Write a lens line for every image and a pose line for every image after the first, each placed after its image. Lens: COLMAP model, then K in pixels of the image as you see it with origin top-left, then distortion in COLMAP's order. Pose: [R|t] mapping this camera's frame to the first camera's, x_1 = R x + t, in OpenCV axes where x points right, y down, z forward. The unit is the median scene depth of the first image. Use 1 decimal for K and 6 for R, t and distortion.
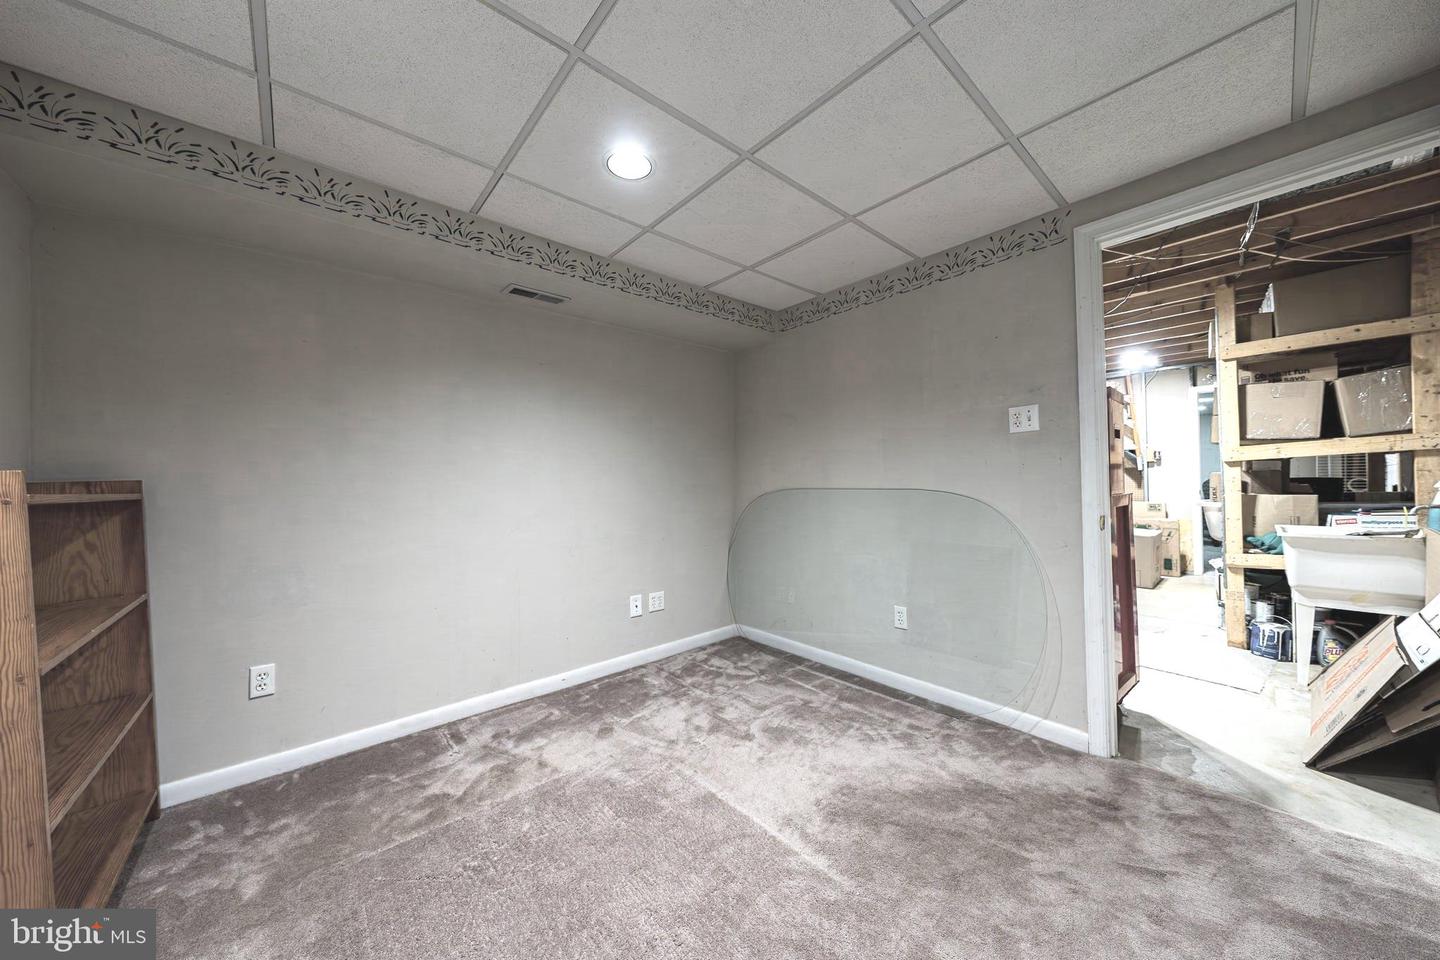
lens RADIAL K [[484.8, 0, 713.4], [0, 484.8, 482.1], [0, 0, 1]] dist [0.000445, 0.000010]
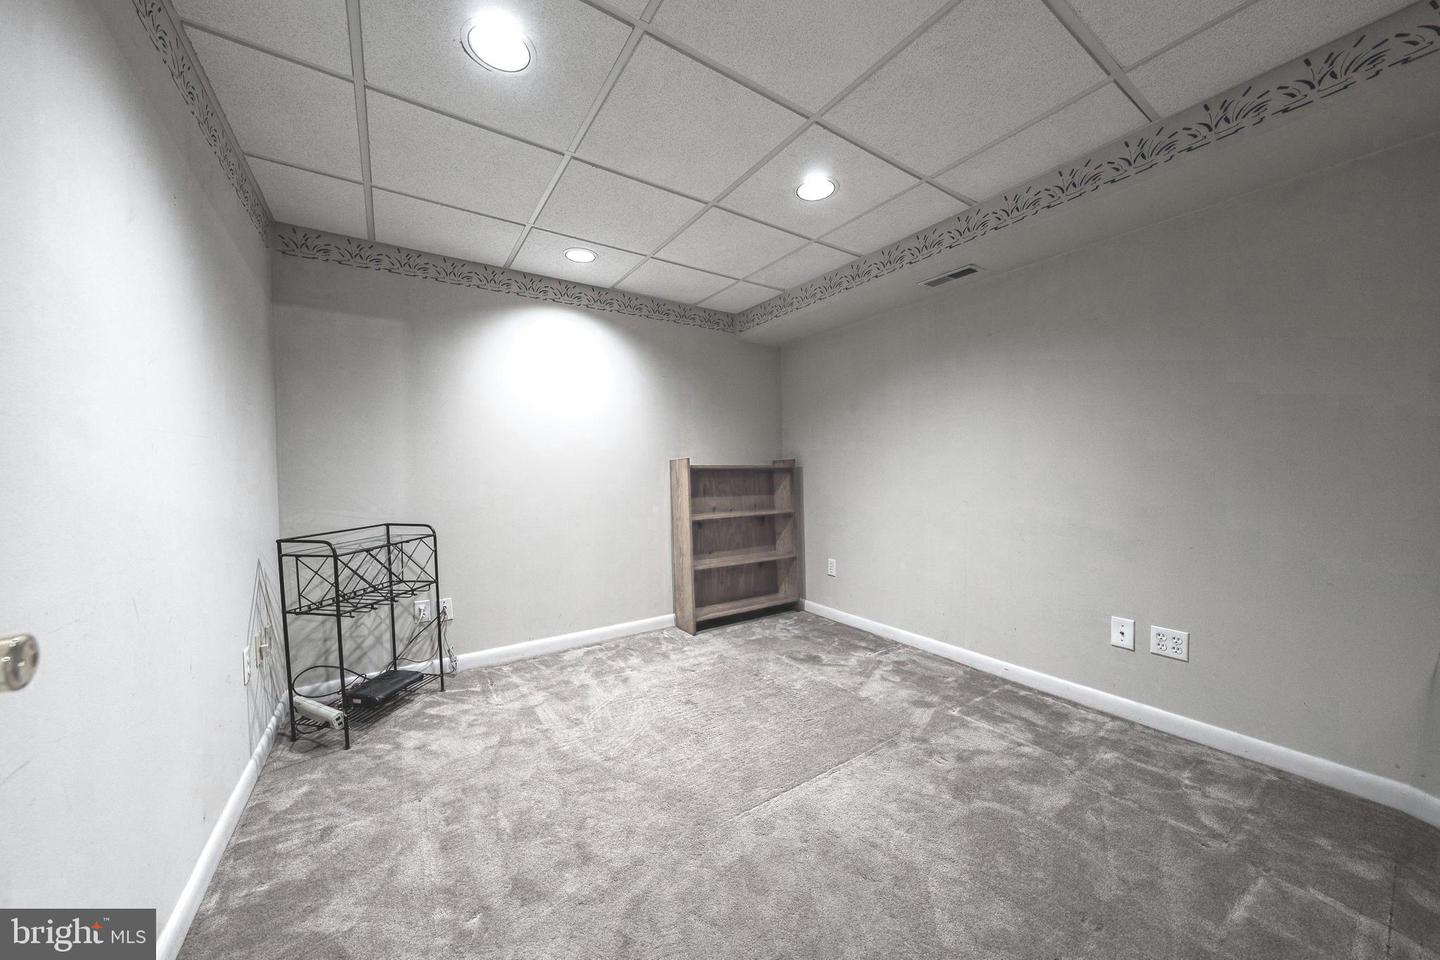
lens RADIAL K [[484.8, 0, 713.5], [0, 484.8, 482.2], [0, 0, 1]] dist [0.000445, 0.000010]
pose [[-0.122581, 0.049861, -0.991205, 0.818942], [0.017147, 0.998695, 0.048117, -0.008033], [0.992310, -0.011098, -0.123276, 0.687634]]
